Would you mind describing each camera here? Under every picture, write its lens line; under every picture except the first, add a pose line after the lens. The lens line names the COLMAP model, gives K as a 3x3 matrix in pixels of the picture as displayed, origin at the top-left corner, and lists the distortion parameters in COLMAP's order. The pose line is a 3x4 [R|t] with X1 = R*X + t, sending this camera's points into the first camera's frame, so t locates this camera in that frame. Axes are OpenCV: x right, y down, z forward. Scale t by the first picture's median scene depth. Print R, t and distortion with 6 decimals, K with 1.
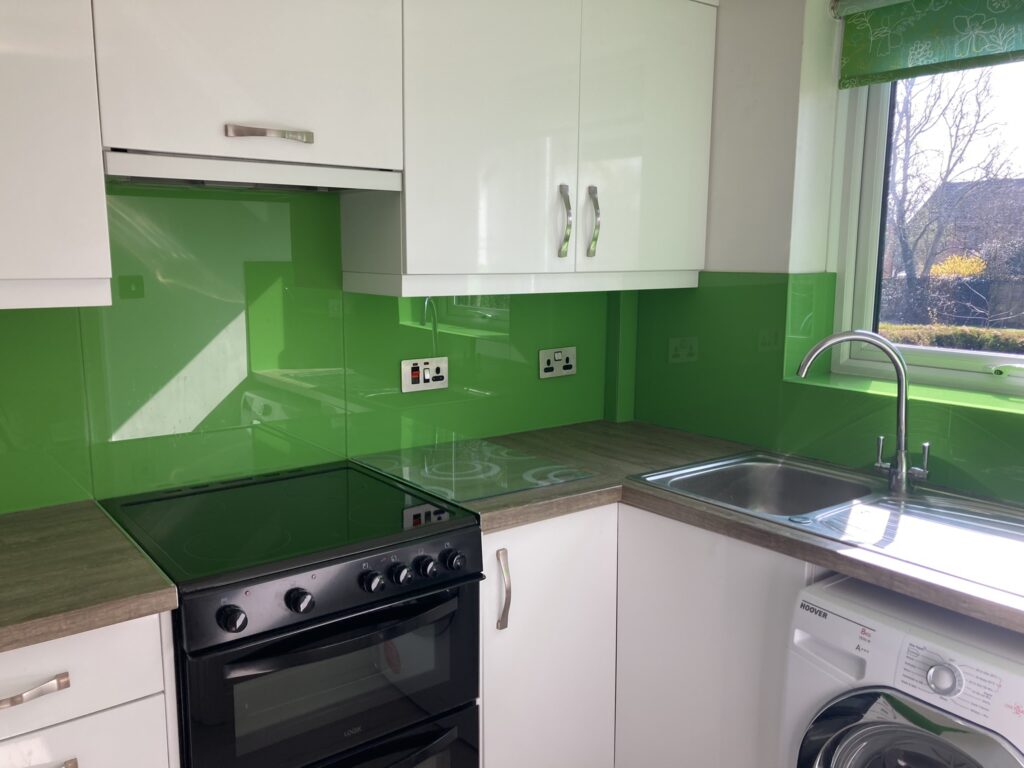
lens RADIAL K [[831.8, 0, 505.6], [0, 831.8, 390.0], [0, 0, 1]] dist [0.048884, -0.058306]
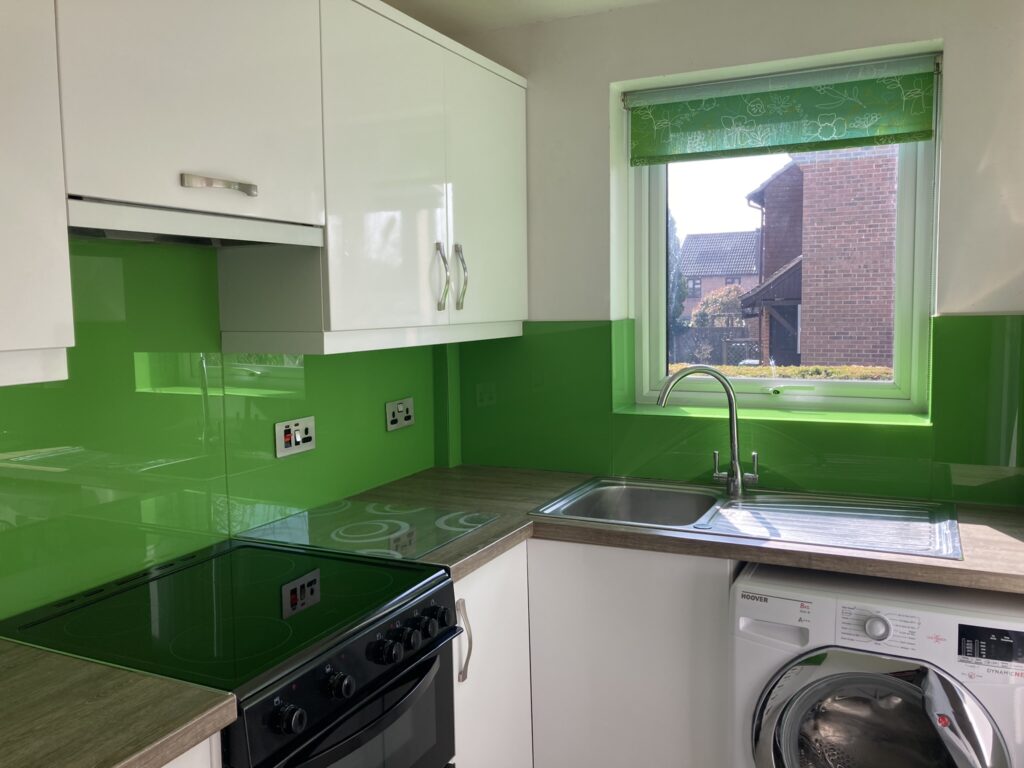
lens RADIAL K [[831.8, 0, 514.3], [0, 831.8, 378.6], [0, 0, 1]] dist [0.048884, -0.058306]
pose [[0.891616, -0.060384, 0.448748, -0.343606], [0.093984, 0.994164, -0.052960, -0.012194], [-0.442932, 0.089395, 0.892087, 0.045295]]
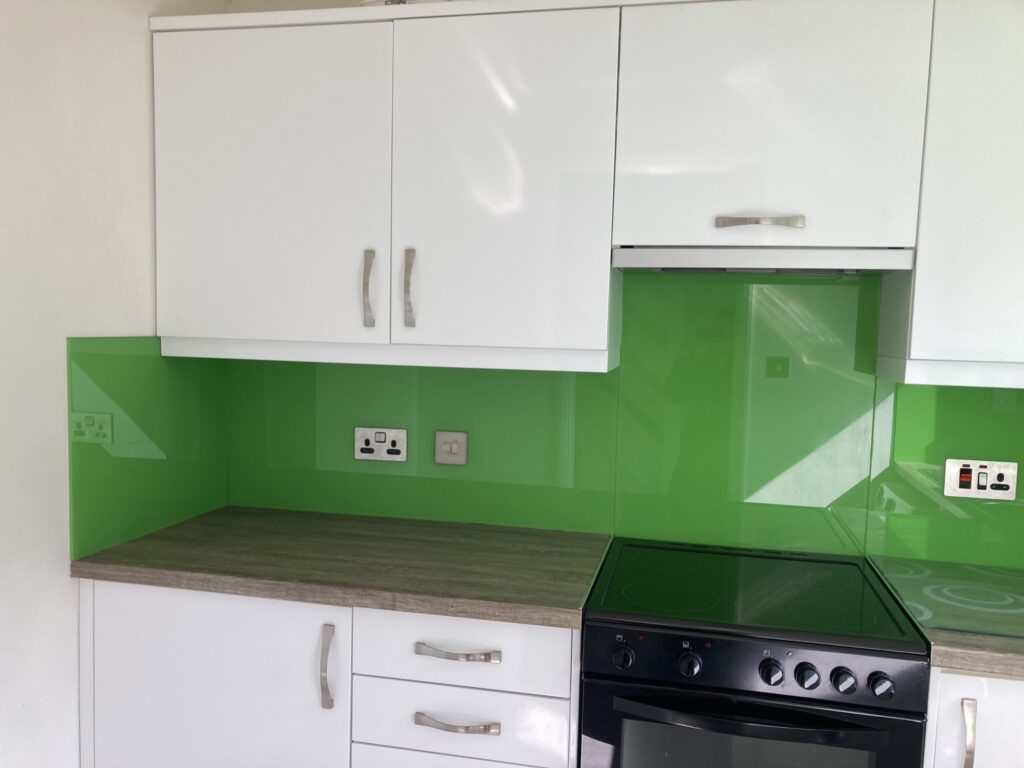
lens RADIAL K [[831.8, 0, 510.5], [0, 831.8, 387.1], [0, 0, 1]] dist [0.048884, -0.058306]
pose [[0.645666, 0.067740, -0.760609, 0.276162], [-0.148008, 0.988270, -0.037625, -0.010141], [0.749139, 0.136869, 0.648119, 0.086091]]
